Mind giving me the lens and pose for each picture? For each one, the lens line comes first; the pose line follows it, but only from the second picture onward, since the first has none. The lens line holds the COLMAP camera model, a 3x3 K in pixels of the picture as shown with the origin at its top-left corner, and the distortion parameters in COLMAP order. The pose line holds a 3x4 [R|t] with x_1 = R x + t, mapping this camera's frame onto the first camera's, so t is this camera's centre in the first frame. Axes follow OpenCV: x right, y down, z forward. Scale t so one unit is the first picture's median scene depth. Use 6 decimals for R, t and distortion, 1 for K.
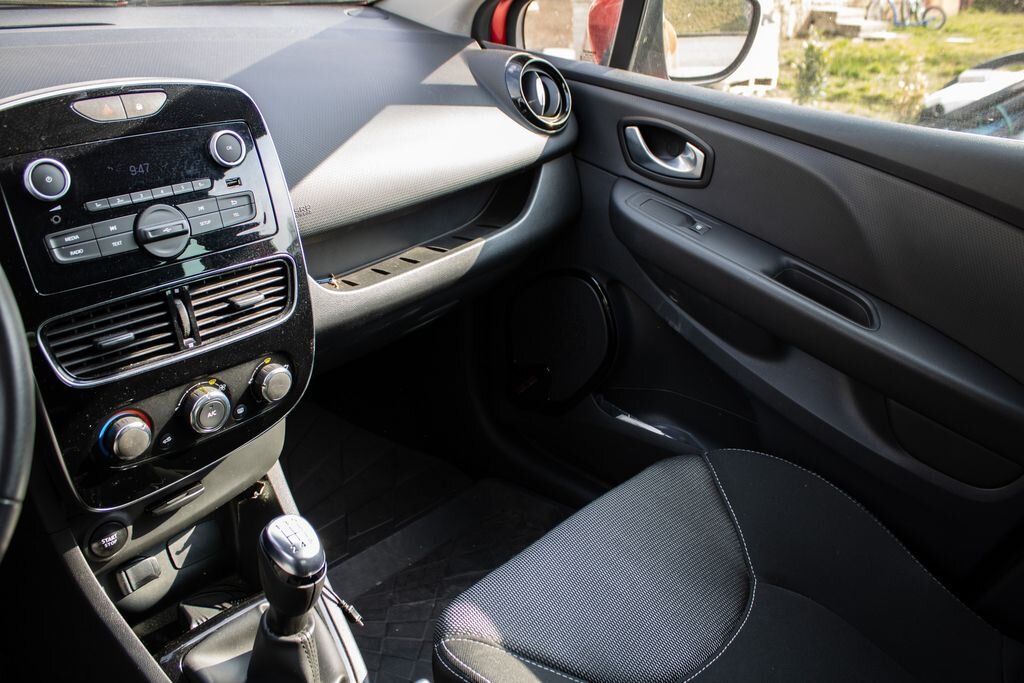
lens RADIAL K [[880.1, 0, 512.0], [0, 880.1, 341.5], [0, 0, 1]] dist [-0.163644, 0.156280]
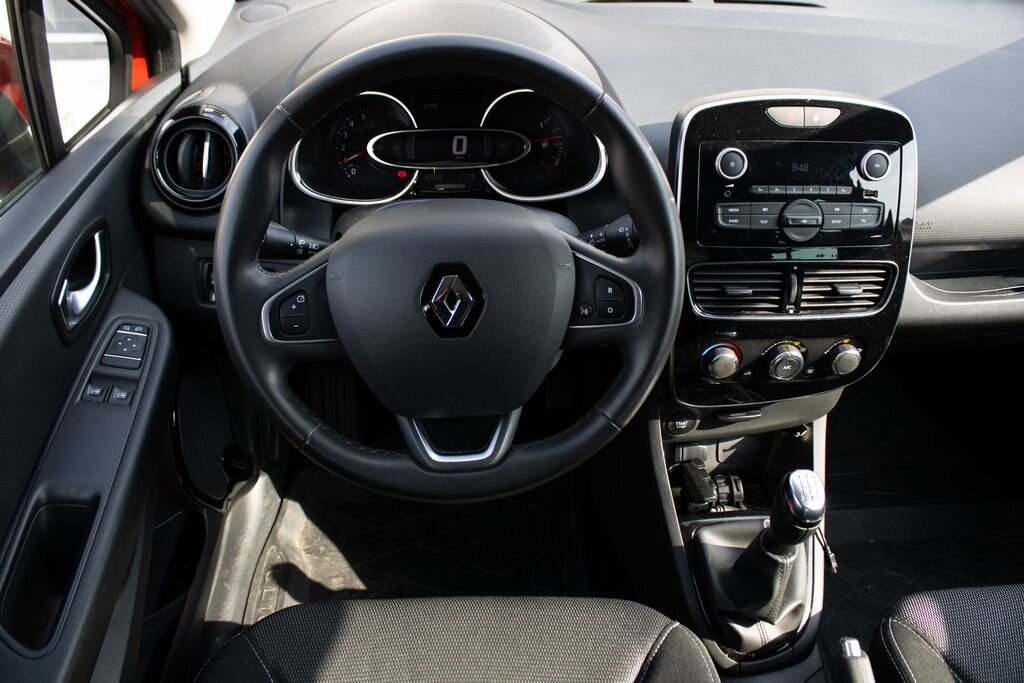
lens RADIAL K [[880.1, 0, 512.0], [0, 880.1, 341.5], [0, 0, 1]] dist [-0.163644, 0.156280]
pose [[0.729869, 0.368543, -0.575732, 0.073196], [-0.290622, 0.929609, 0.226641, -0.121938], [0.618733, 0.001902, 0.785599, -0.240908]]
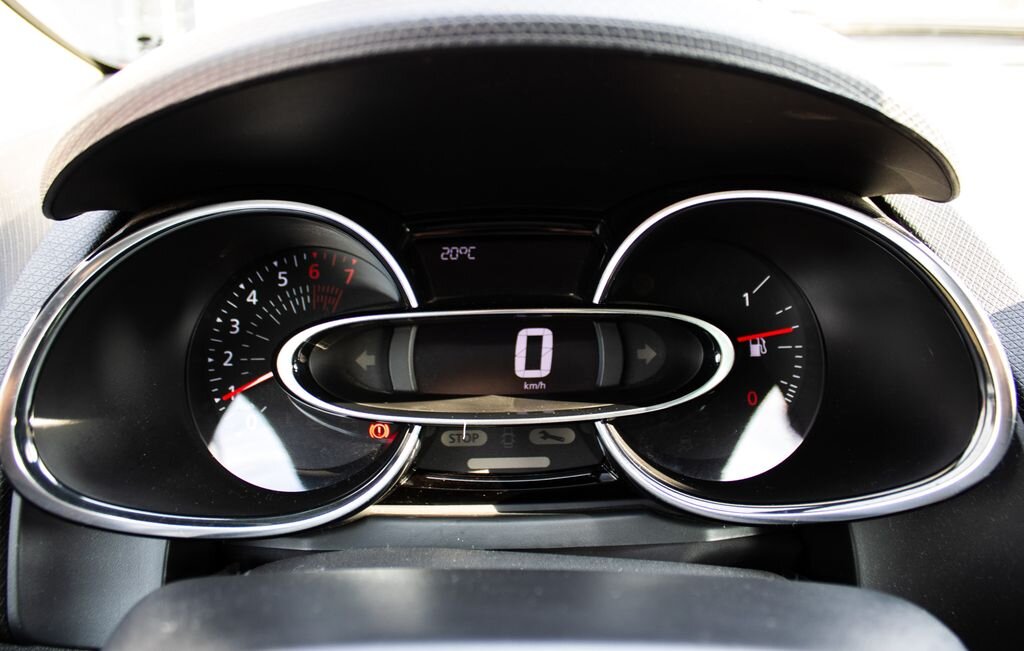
lens RADIAL K [[974.2, 0, 512.0], [0, 974.2, 325.5], [0, 0, 1]] dist [-0.097786, -0.000554]
pose [[0.688857, 0.227571, -0.688249, -0.491965], [-0.280903, 0.959062, 0.035965, -0.107100], [0.668258, 0.168556, 0.724582, 0.341601]]
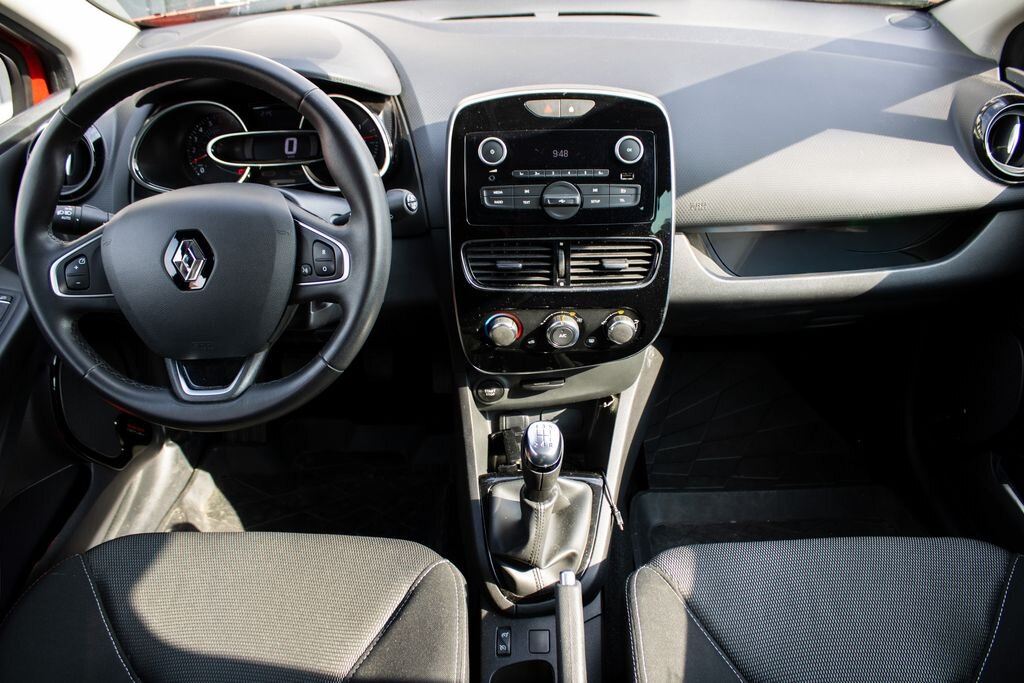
lens RADIAL K [[880.1, 0, 512.0], [0, 880.1, 341.5], [0, 0, 1]] dist [-0.163644, 0.156280]
pose [[0.674855, 0.350681, -0.649303, 0.520618], [-0.276218, 0.935950, 0.218408, -0.194514], [0.684306, 0.031956, 0.728495, -0.080777]]
